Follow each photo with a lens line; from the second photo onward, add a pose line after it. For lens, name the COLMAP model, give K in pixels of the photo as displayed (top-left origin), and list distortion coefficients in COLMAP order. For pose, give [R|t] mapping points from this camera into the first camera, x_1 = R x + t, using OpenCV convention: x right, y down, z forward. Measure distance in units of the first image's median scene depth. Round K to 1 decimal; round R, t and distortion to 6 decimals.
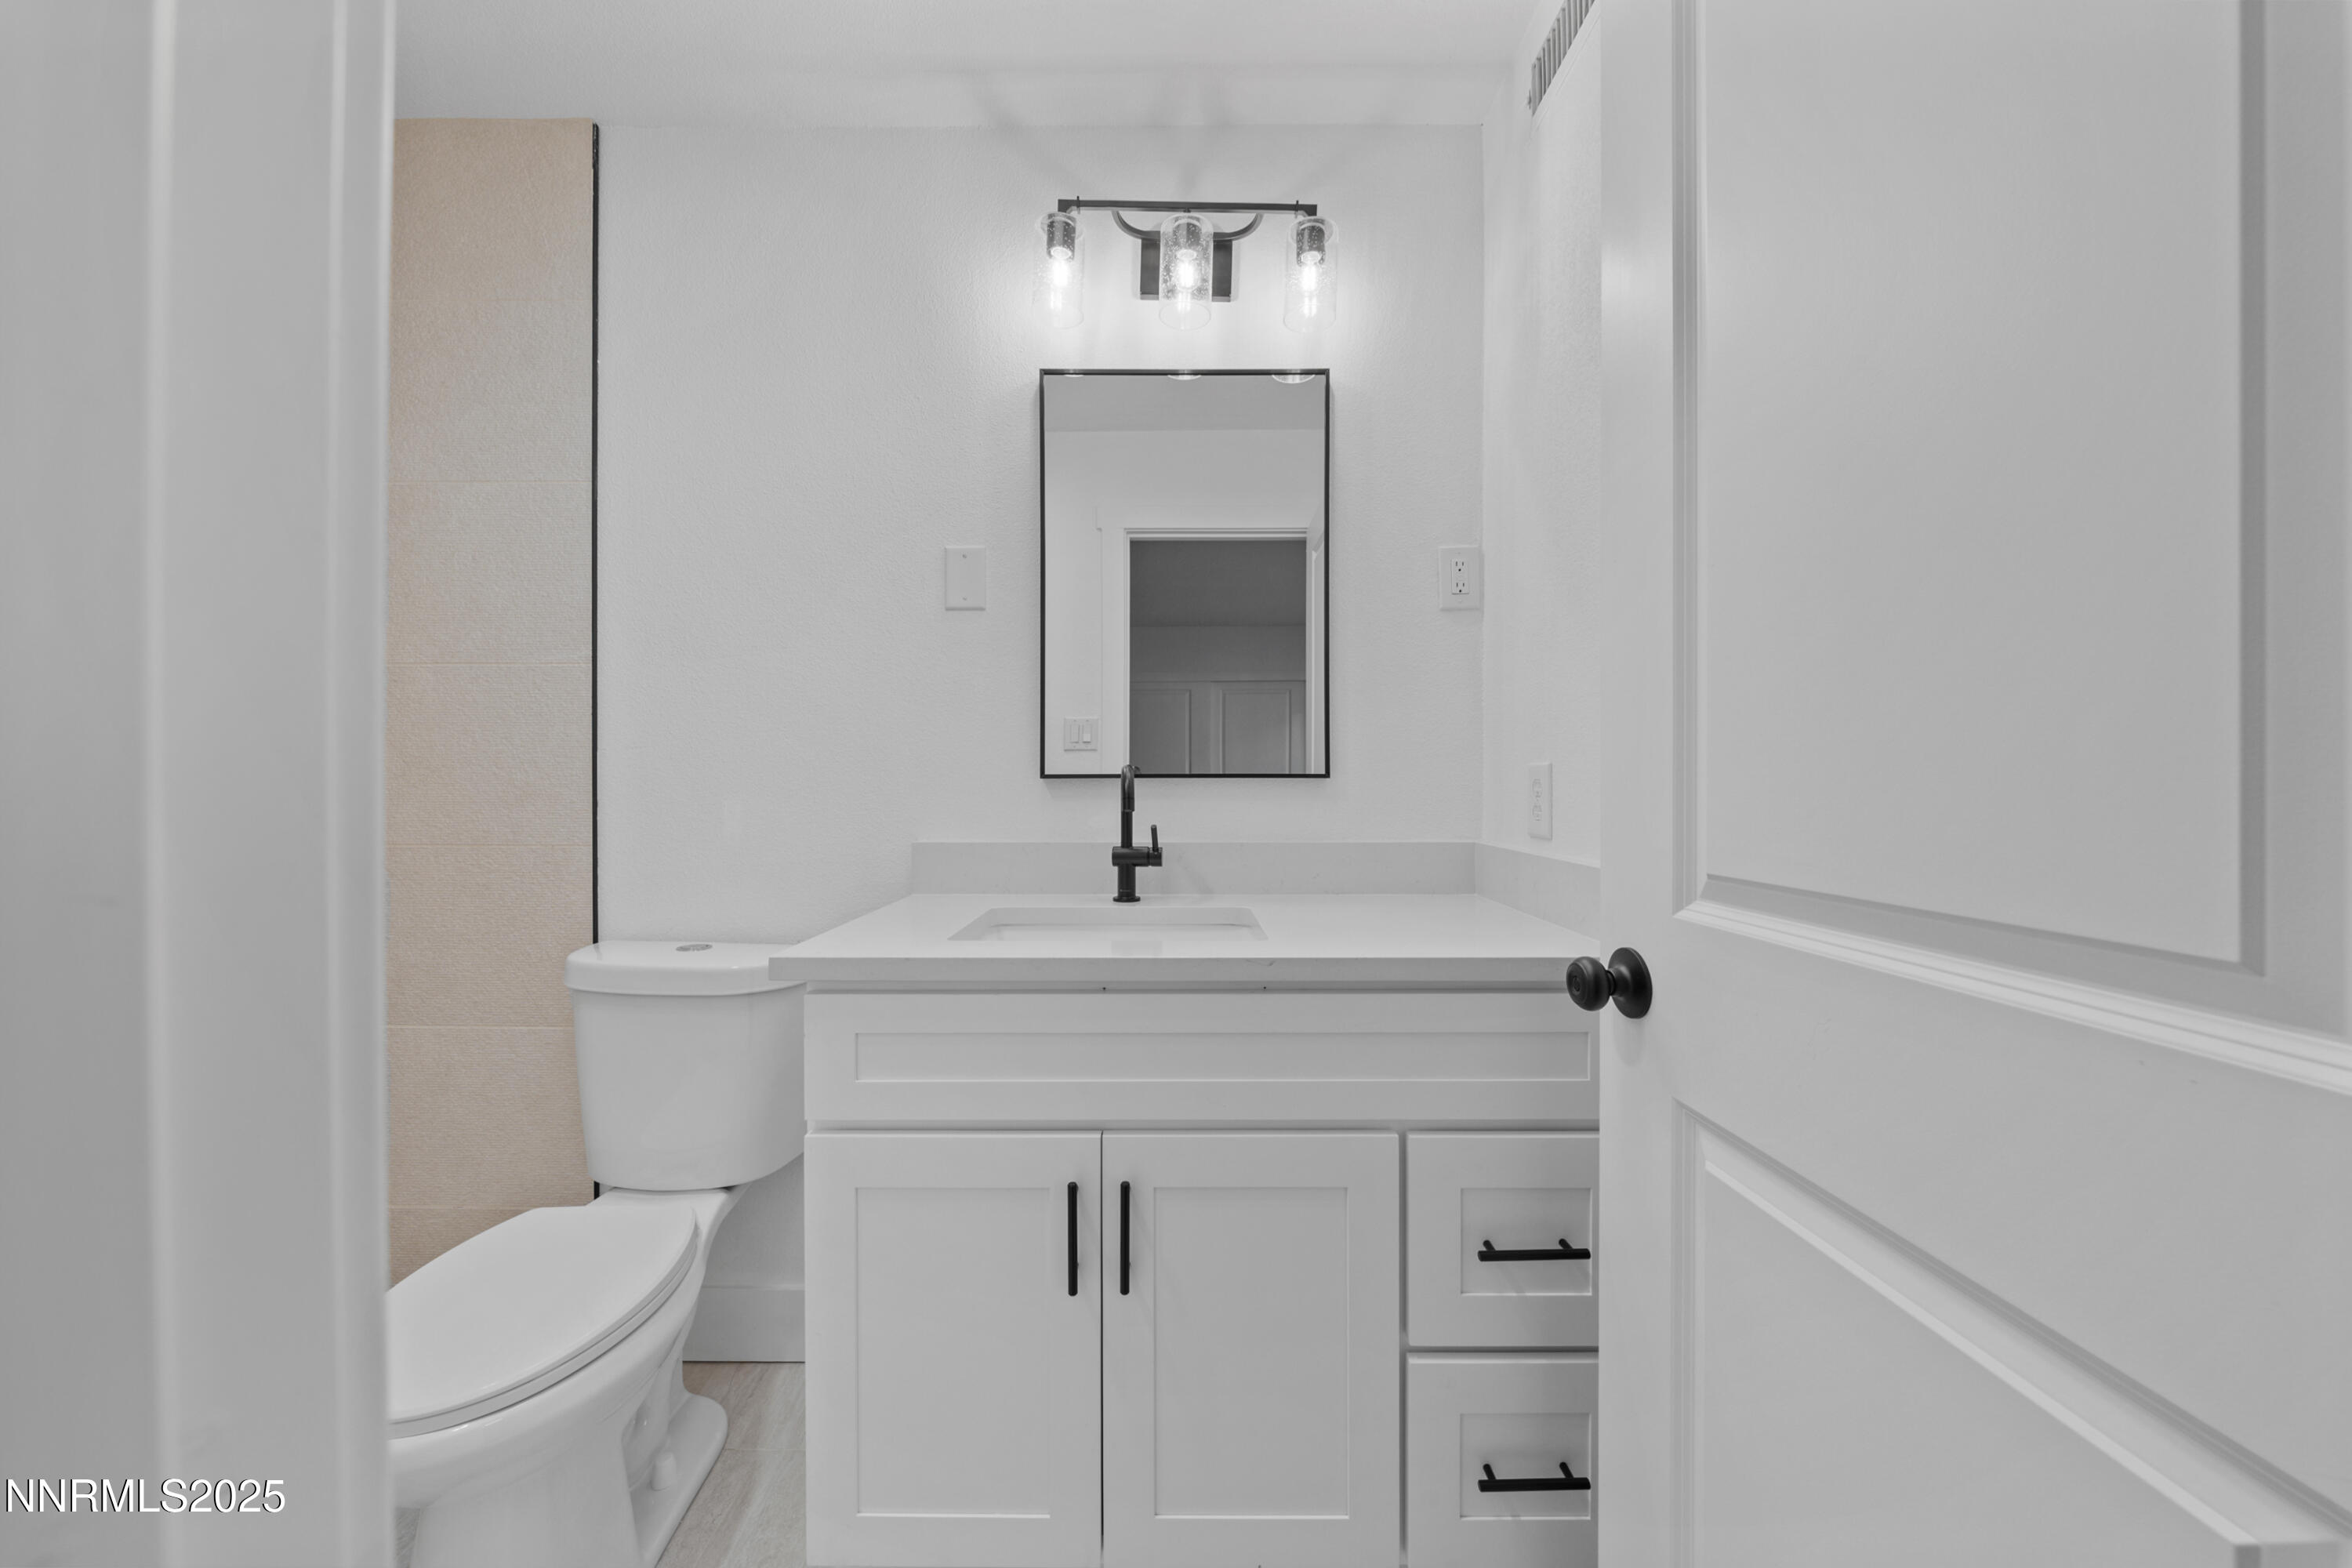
lens RADIAL K [[804.1, 0, 1171.3], [0, 804.1, 779.7], [0, 0, 1]] dist [-0.001280, -0.000093]
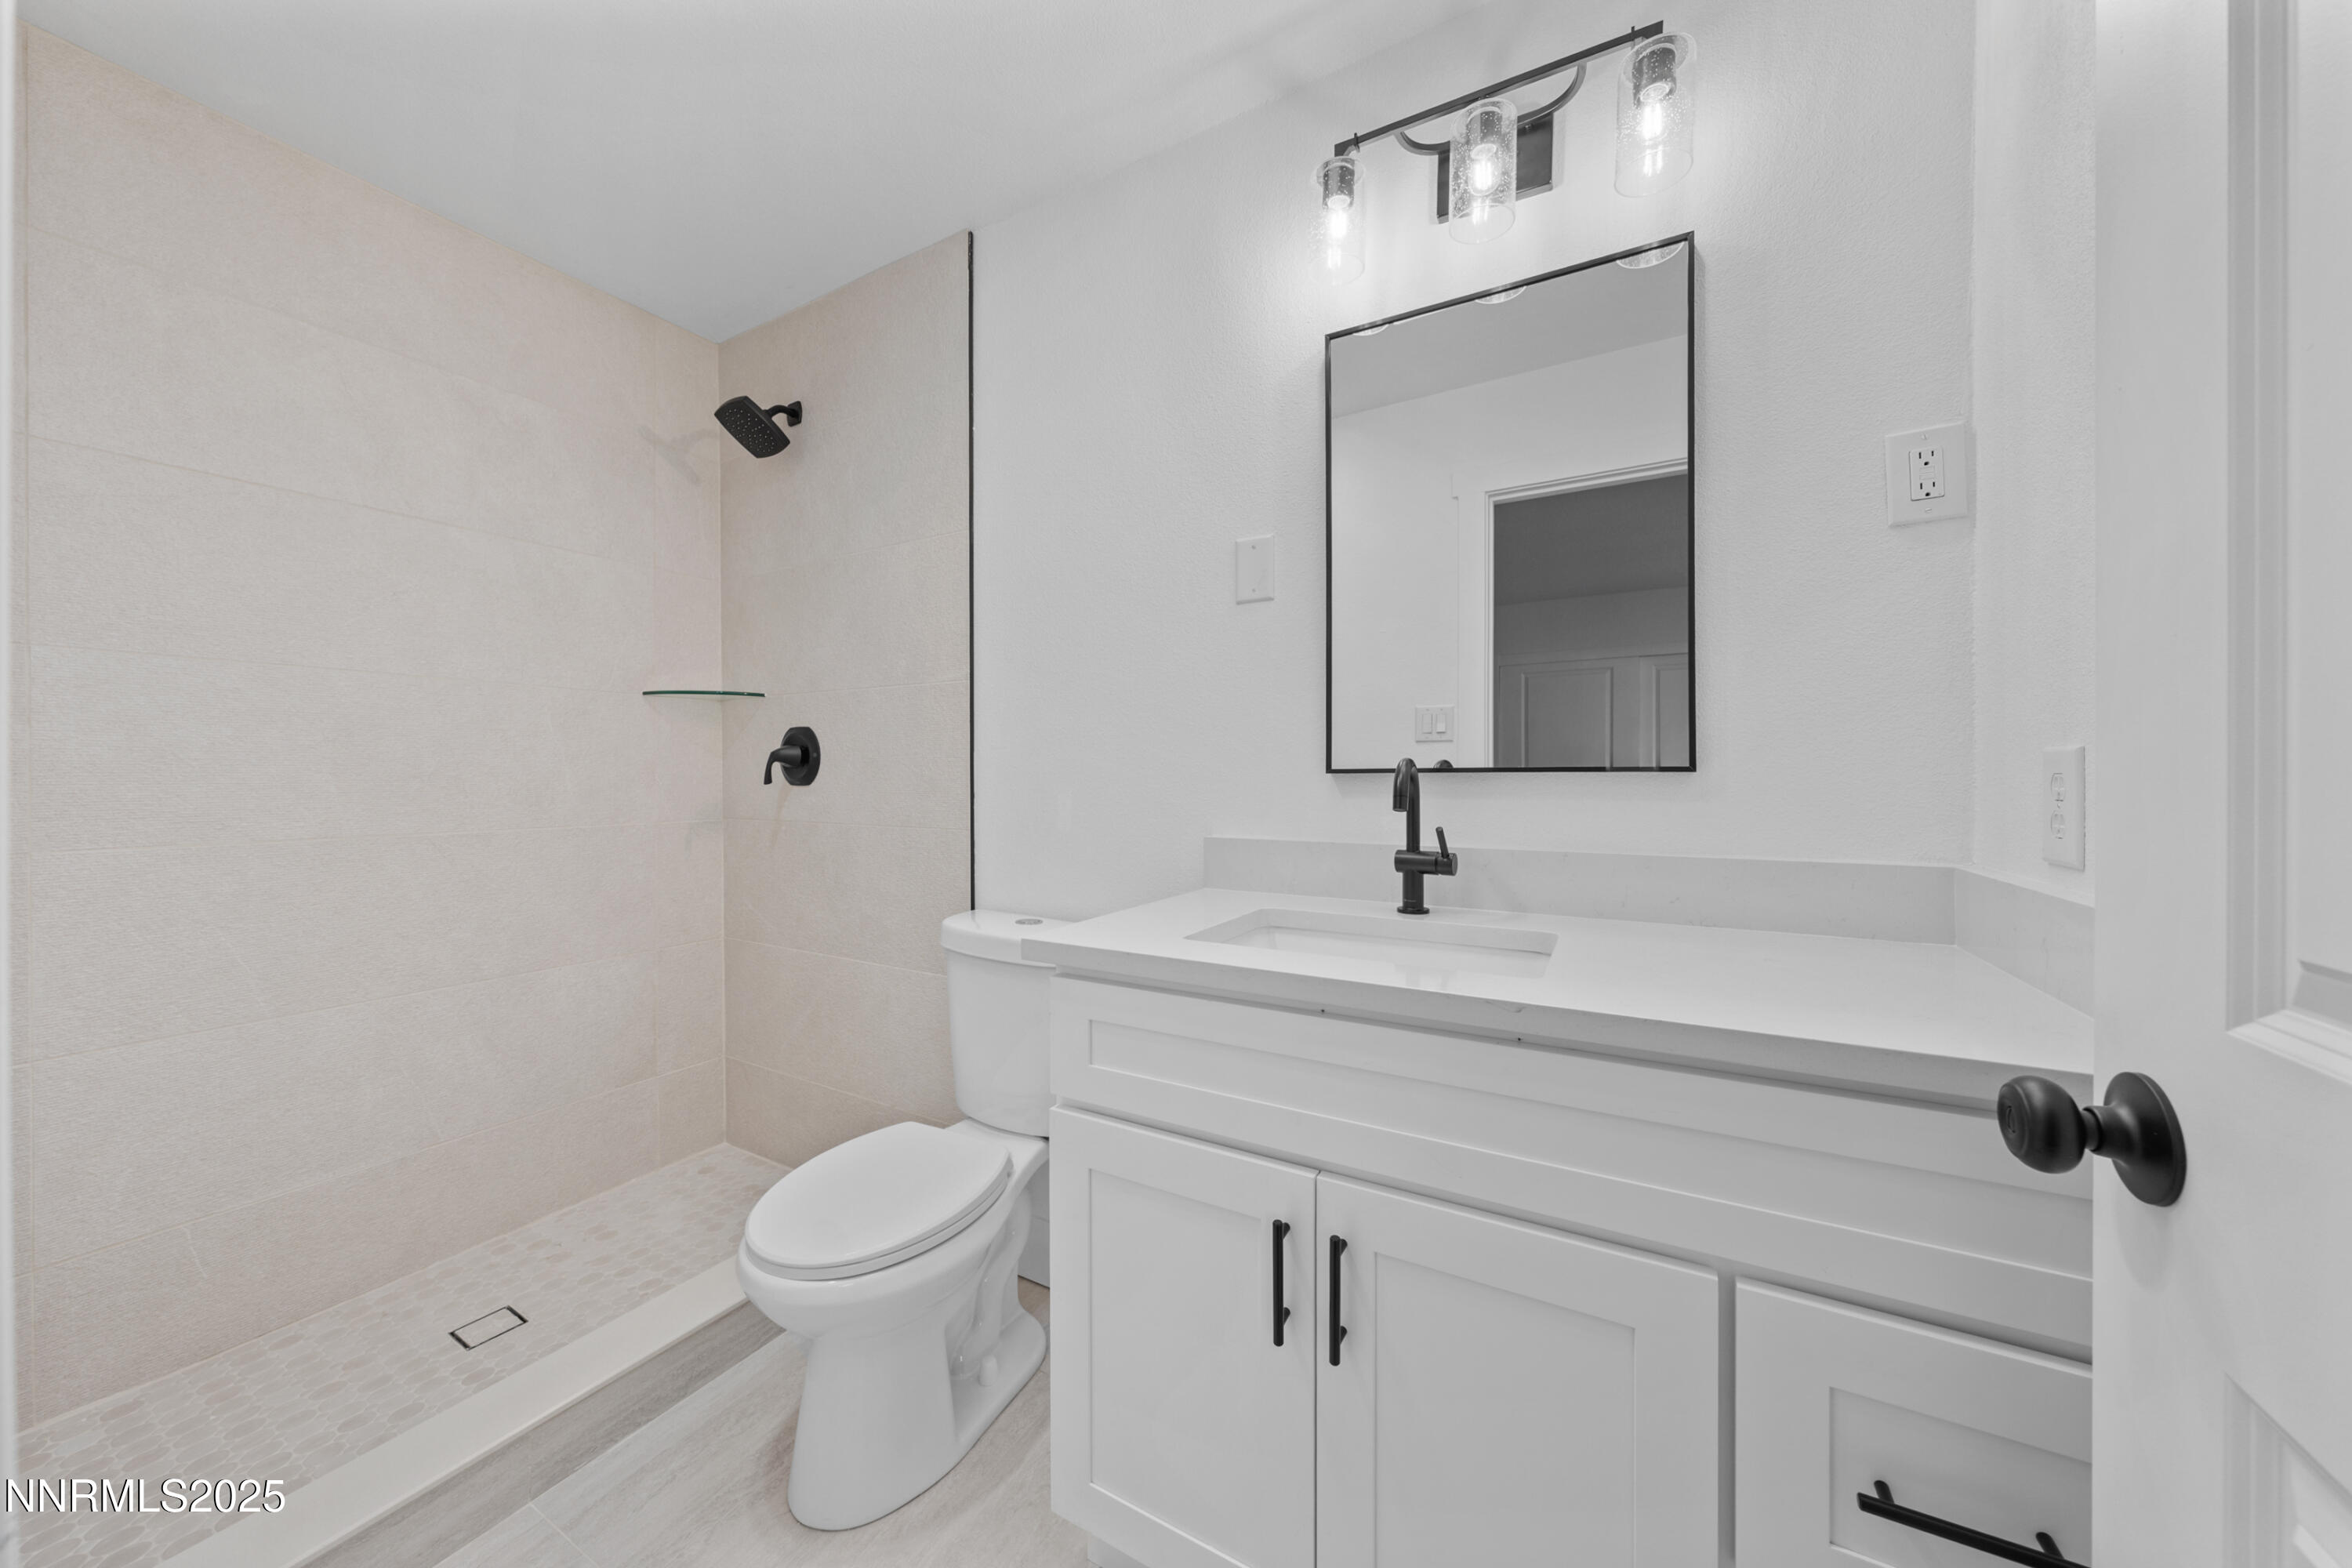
lens RADIAL K [[804.7, 0, 1171.4], [0, 804.7, 774.3], [0, 0, 1]] dist [-0.000564, -0.000151]
pose [[0.869011, -0.002268, -0.494788, 0.150991], [0.002944, 0.999995, 0.000588, -0.001687], [0.494784, -0.001968, 0.869014, 0.104454]]
